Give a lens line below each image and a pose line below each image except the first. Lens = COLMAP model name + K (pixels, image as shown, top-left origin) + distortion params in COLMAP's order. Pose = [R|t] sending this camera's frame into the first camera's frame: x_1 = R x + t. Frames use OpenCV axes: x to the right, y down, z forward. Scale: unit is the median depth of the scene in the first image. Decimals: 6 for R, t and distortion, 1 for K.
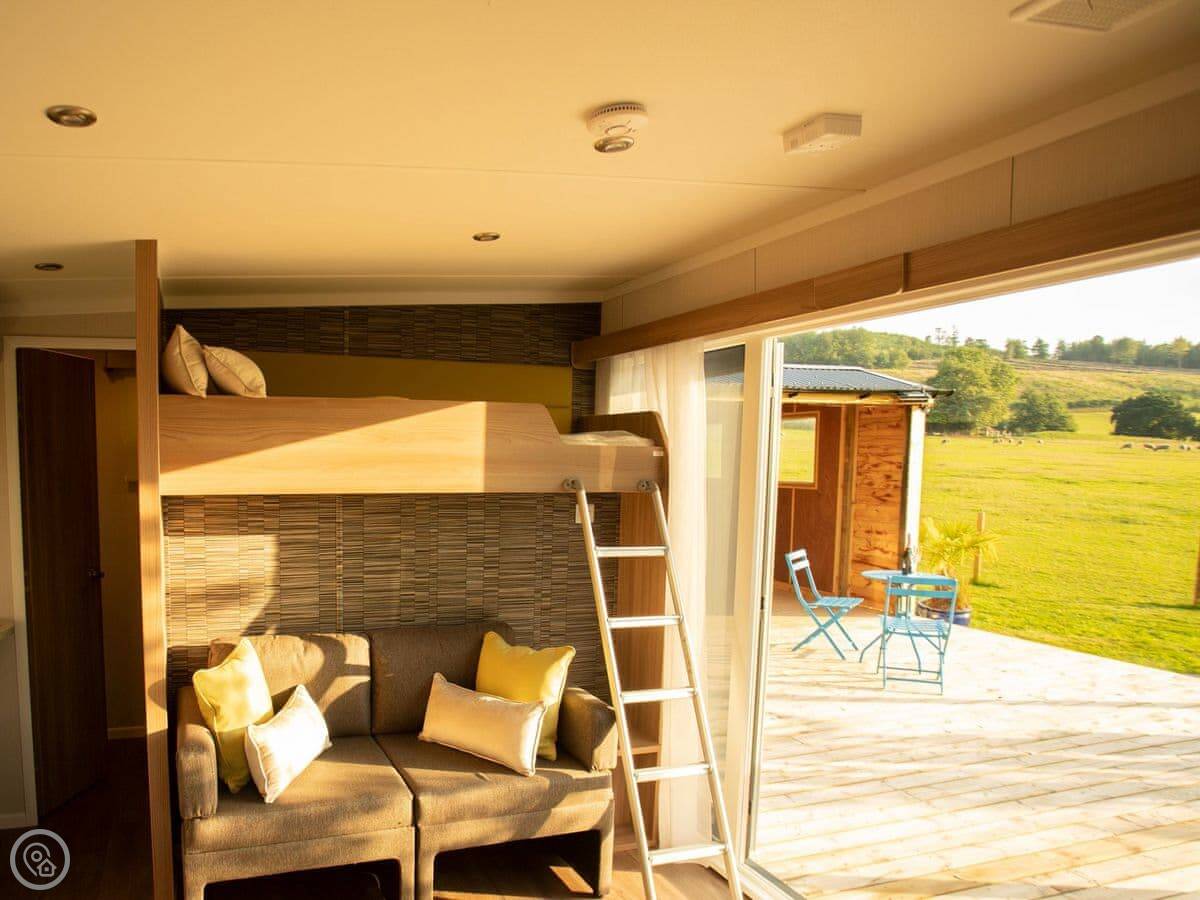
lens RADIAL K [[907.0, 0, 600.0], [0, 907.0, 450.0], [0, 0, 1]] dist [-0.027496, 0.000789]
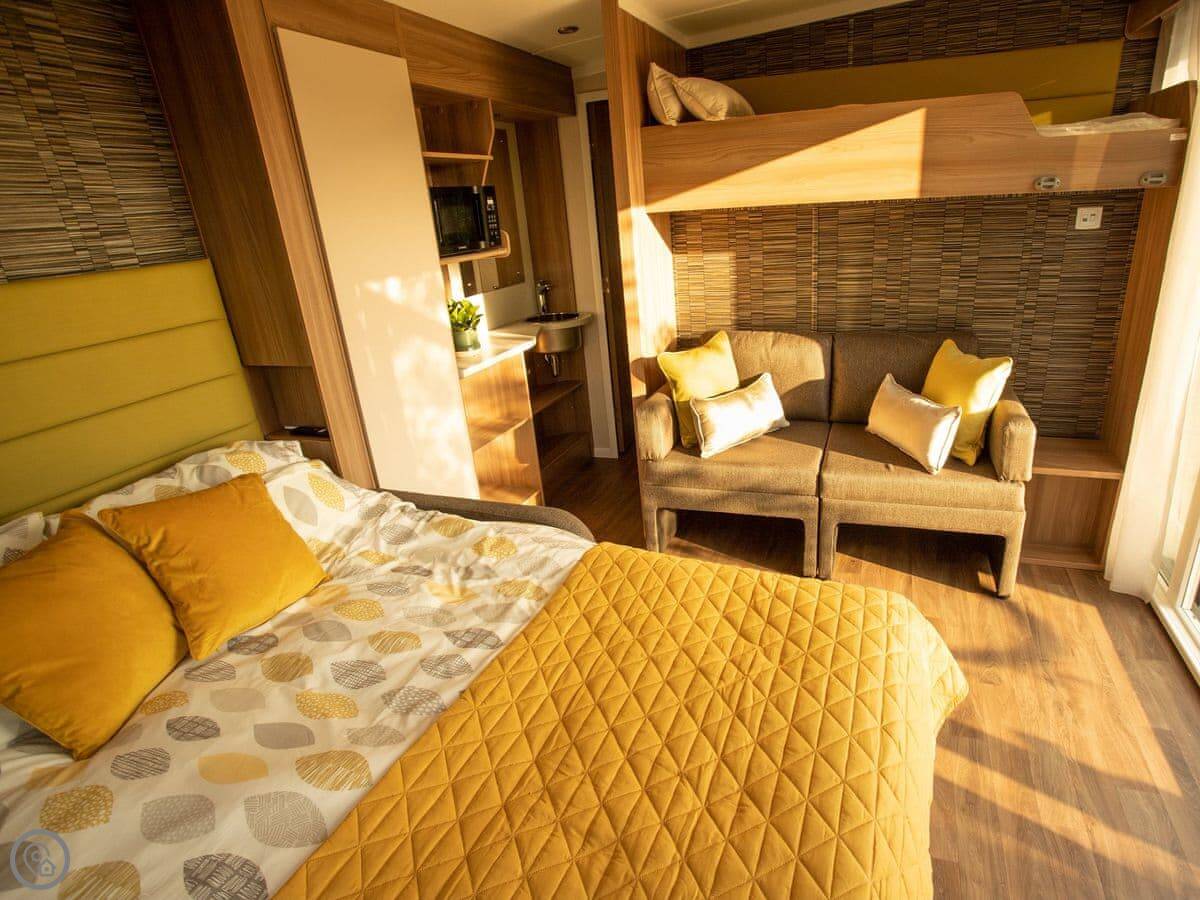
lens RADIAL K [[787.3, 0, 600.0], [0, 787.3, 450.0], [0, 0, 1]] dist [-0.045172, 0.028752]
pose [[0.732686, 0.155030, -0.662674, 0.198014], [0.074111, 0.949743, 0.304130, 0.022429], [0.676519, -0.271943, 0.684374, 0.101491]]
